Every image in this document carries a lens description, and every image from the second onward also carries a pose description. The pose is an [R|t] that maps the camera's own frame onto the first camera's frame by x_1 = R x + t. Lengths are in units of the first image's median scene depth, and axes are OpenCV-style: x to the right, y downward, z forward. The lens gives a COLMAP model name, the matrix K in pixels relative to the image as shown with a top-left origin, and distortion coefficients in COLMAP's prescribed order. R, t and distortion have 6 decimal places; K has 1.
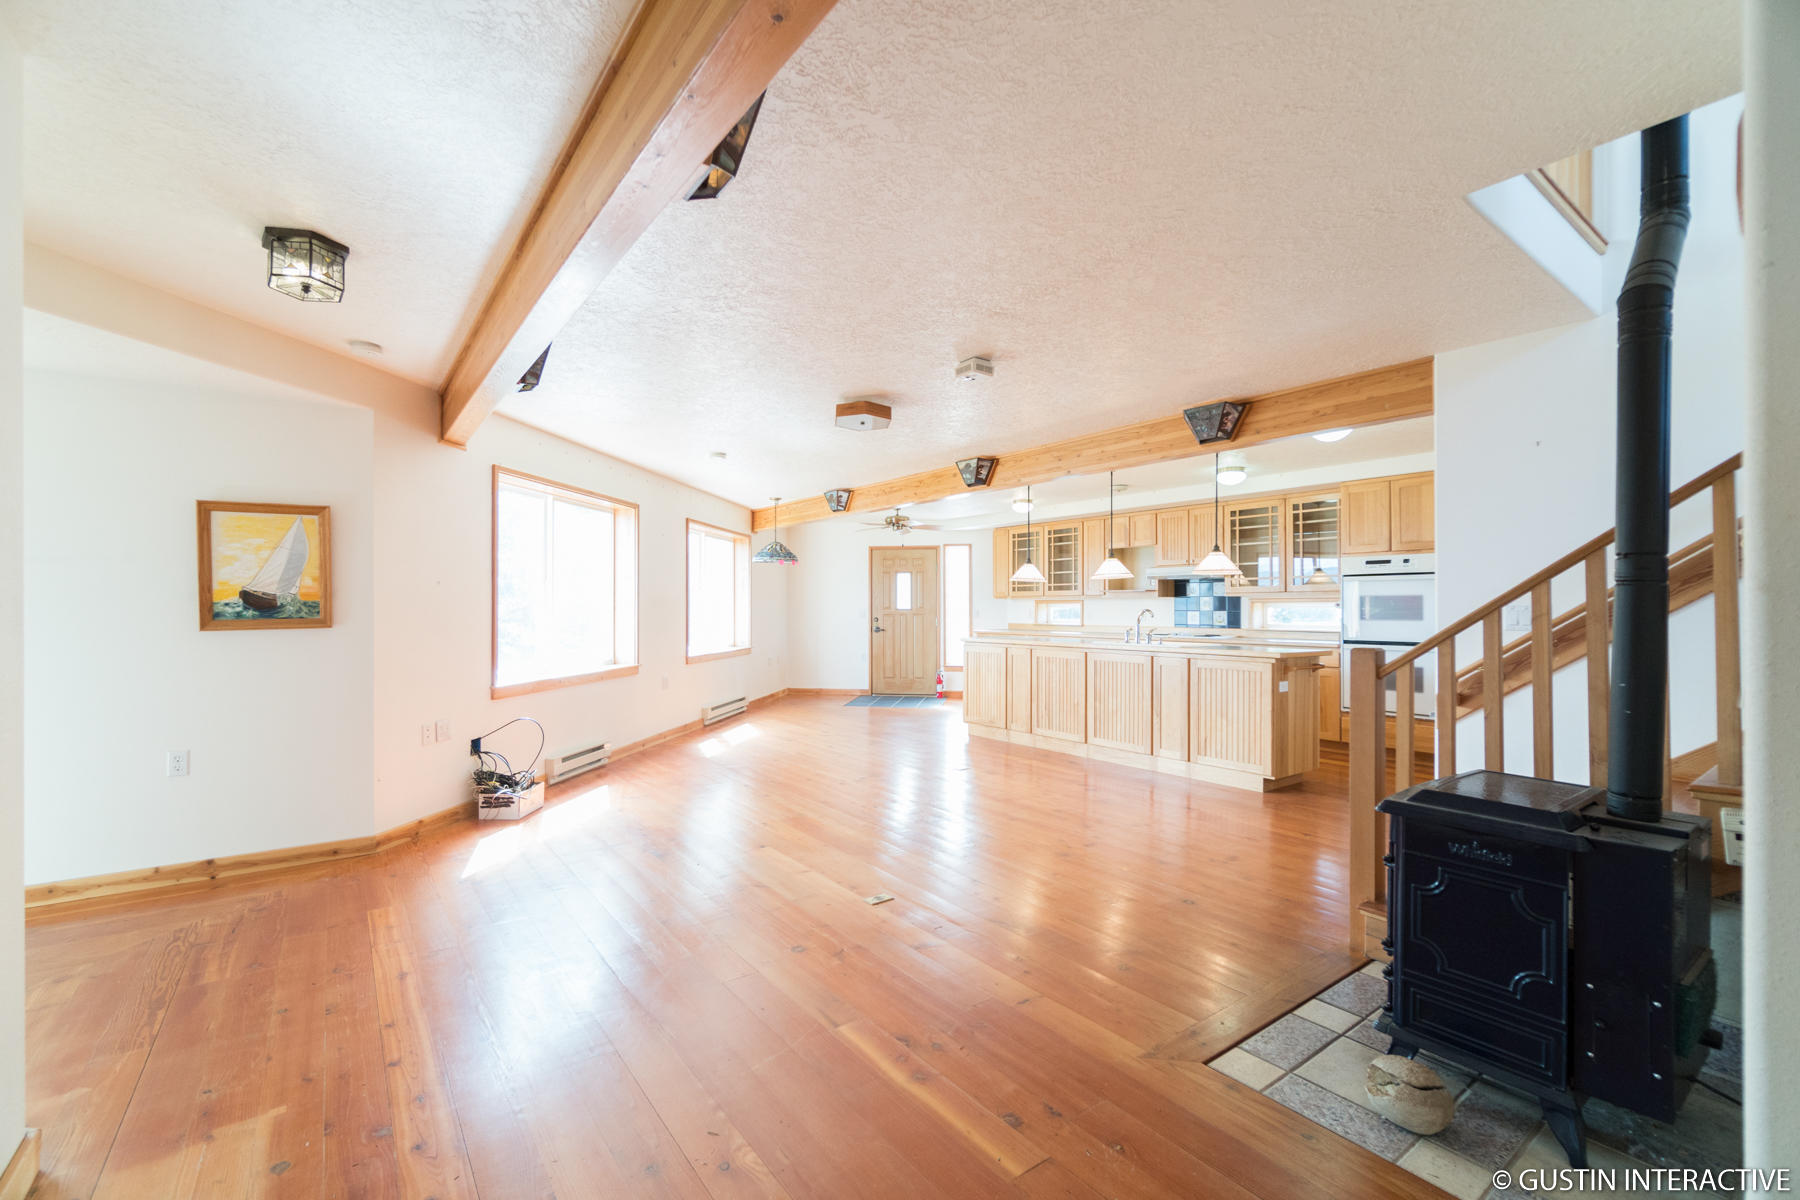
lens RADIAL K [[772.0, 0, 893.4], [0, 772.0, 605.7], [0, 0, 1]] dist [-0.004680, 0.000144]
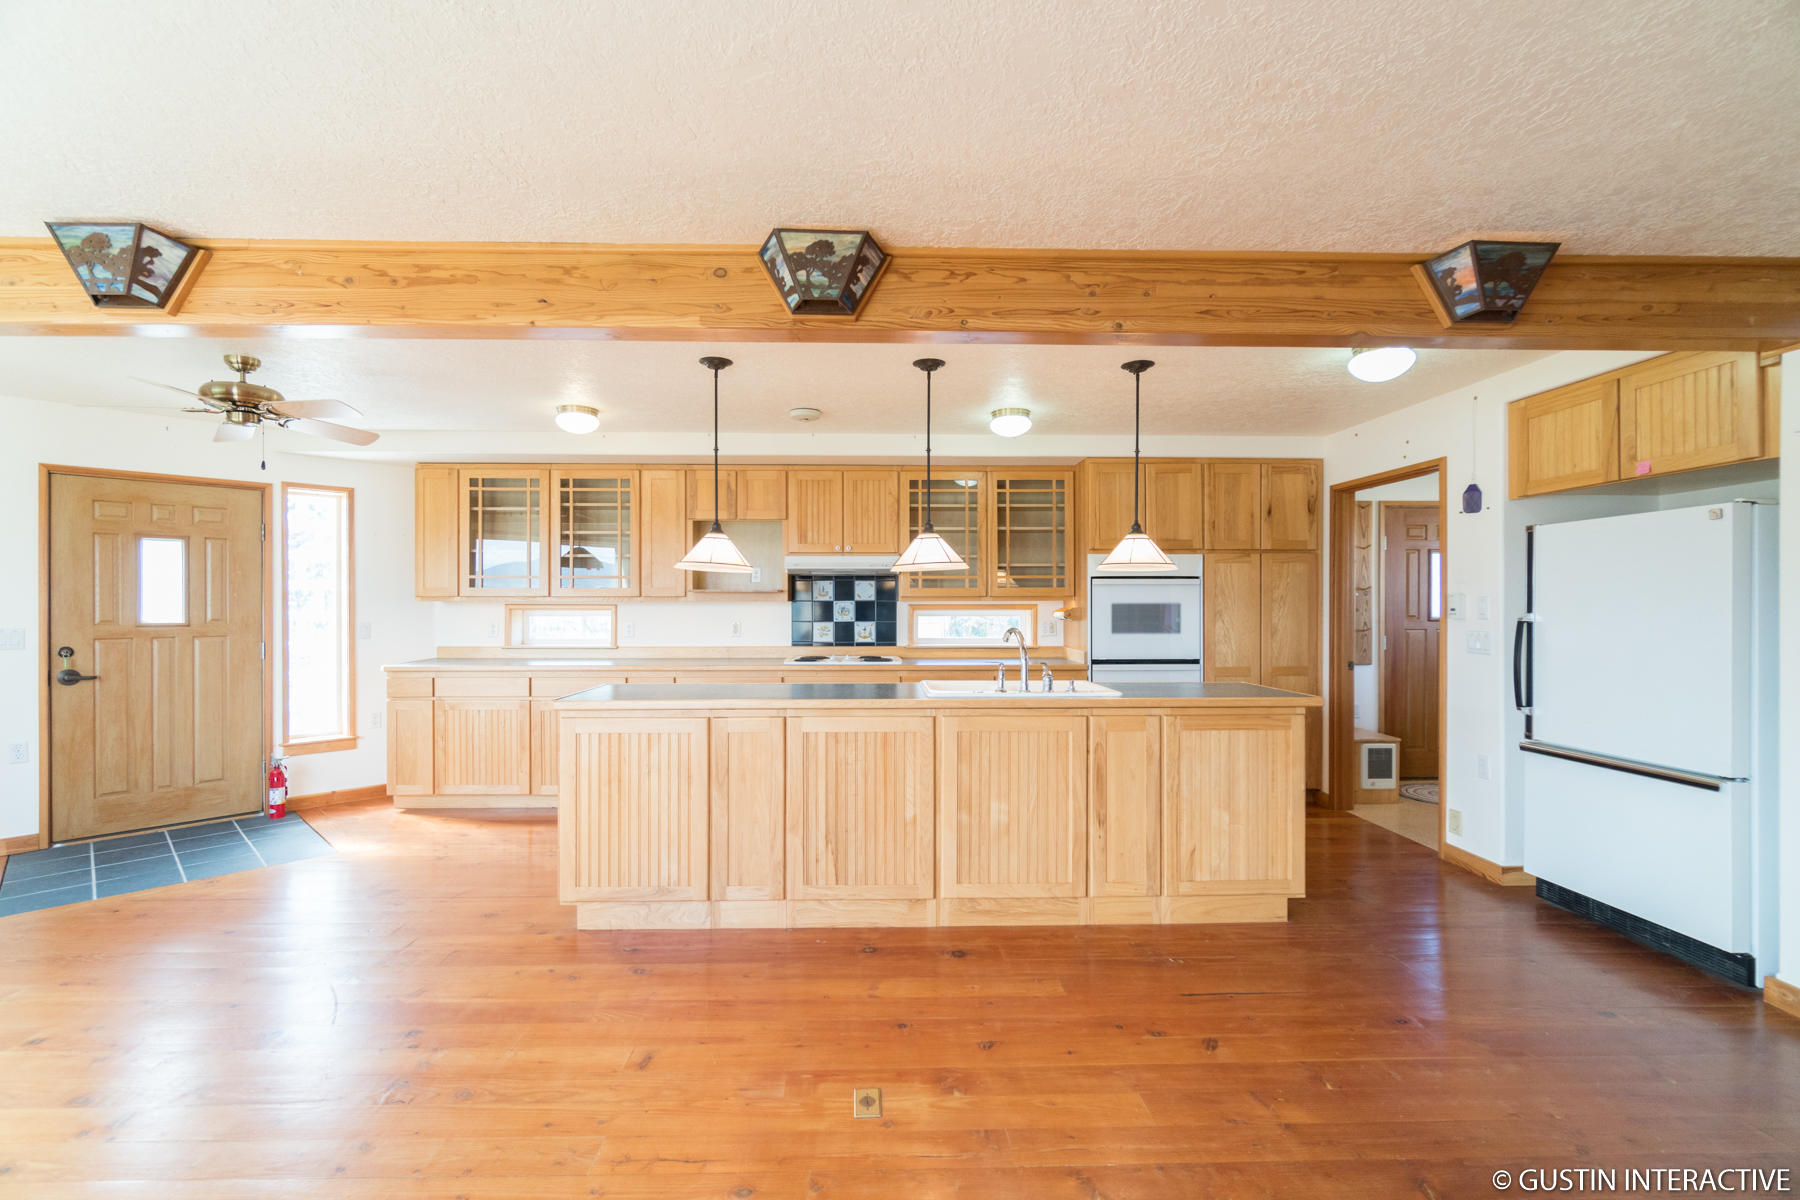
lens RADIAL K [[772.0, 0, 892.2], [0, 772.0, 607.2], [0, 0, 1]] dist [-0.004680, 0.000144]
pose [[0.570057, -0.003026, 0.821600, -0.112497], [-0.001625, 0.999987, 0.004810, -0.008203], [-0.821604, -0.004077, 0.570045, 0.464933]]
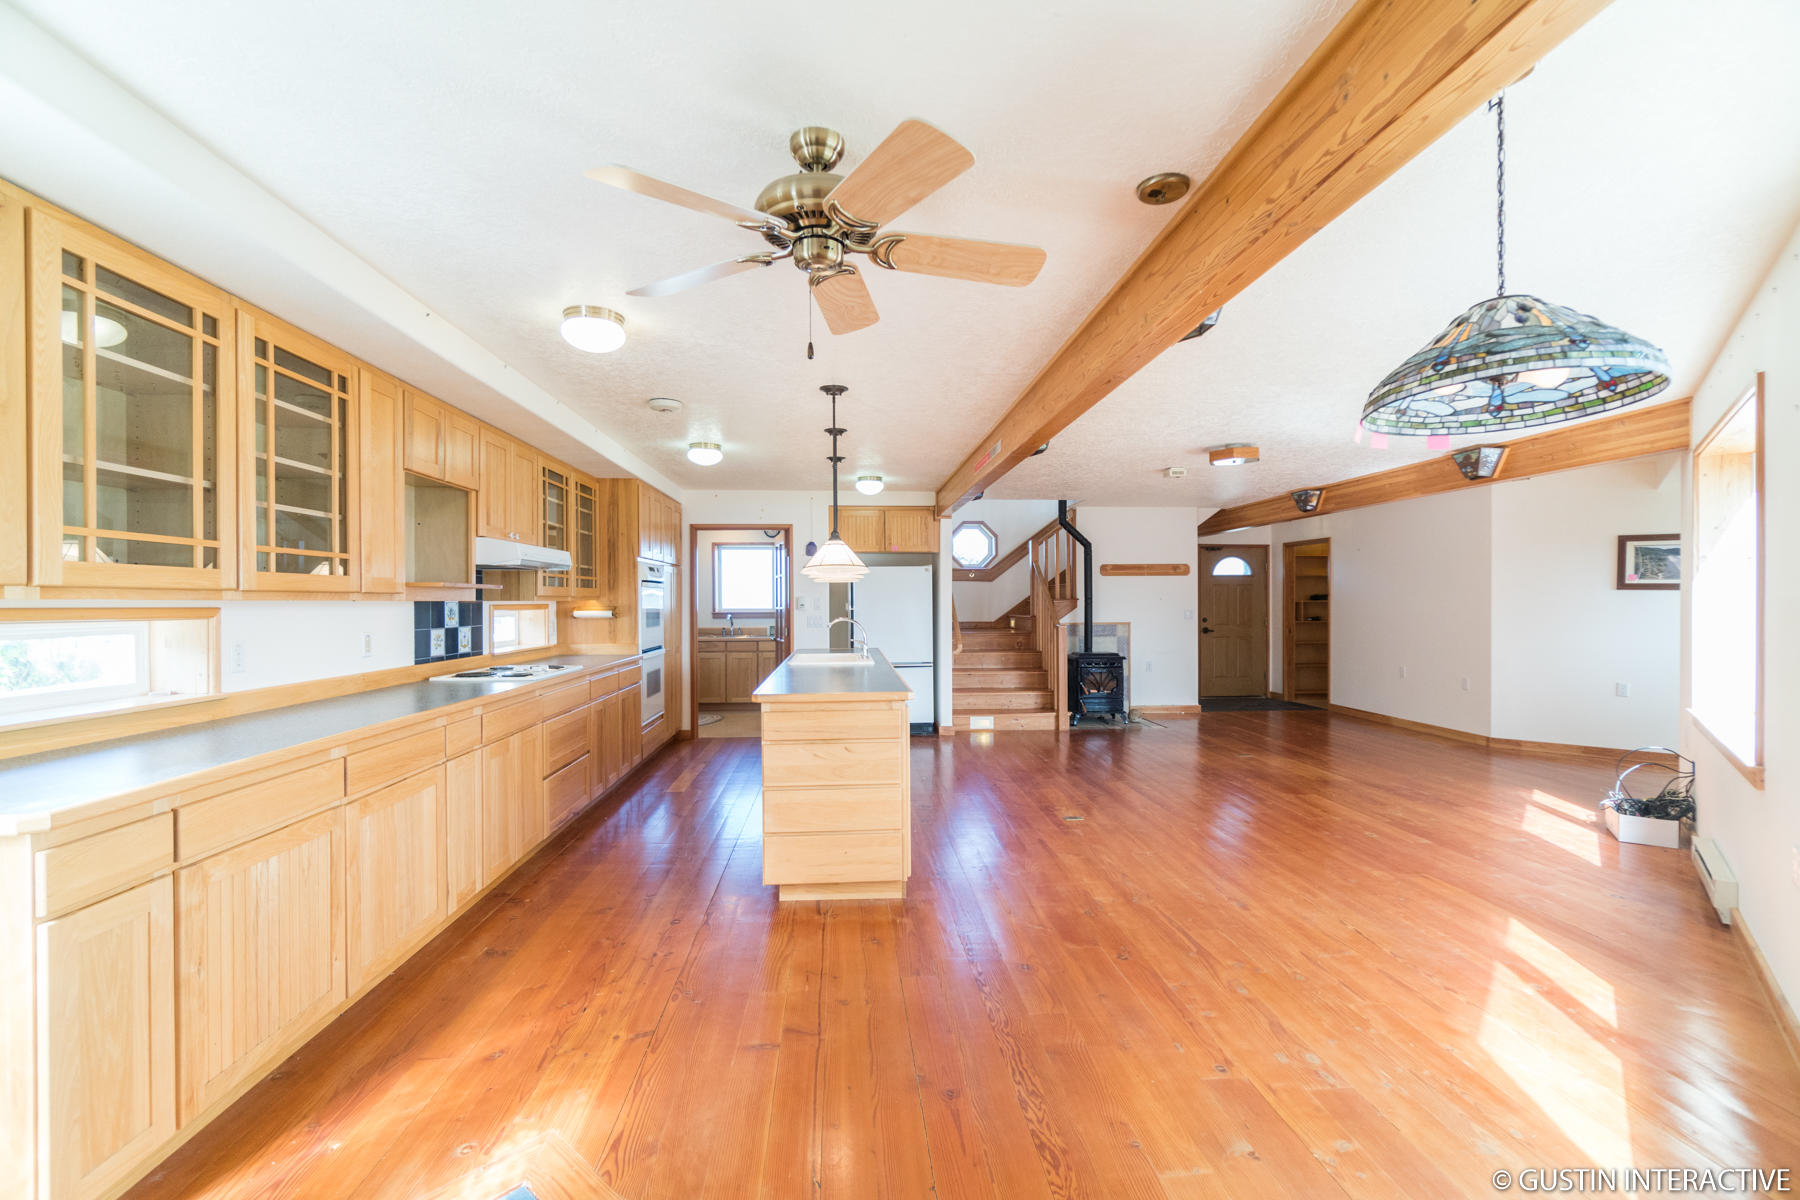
lens RADIAL K [[772.0, 0, 887.6], [0, 772.0, 598.3], [0, 0, 1]] dist [-0.004680, 0.000144]
pose [[-0.837060, 0.009544, 0.547027, -0.110613], [0.007275, 0.999954, -0.006315, -0.006426], [-0.547062, -0.001306, -0.837091, 1.044756]]
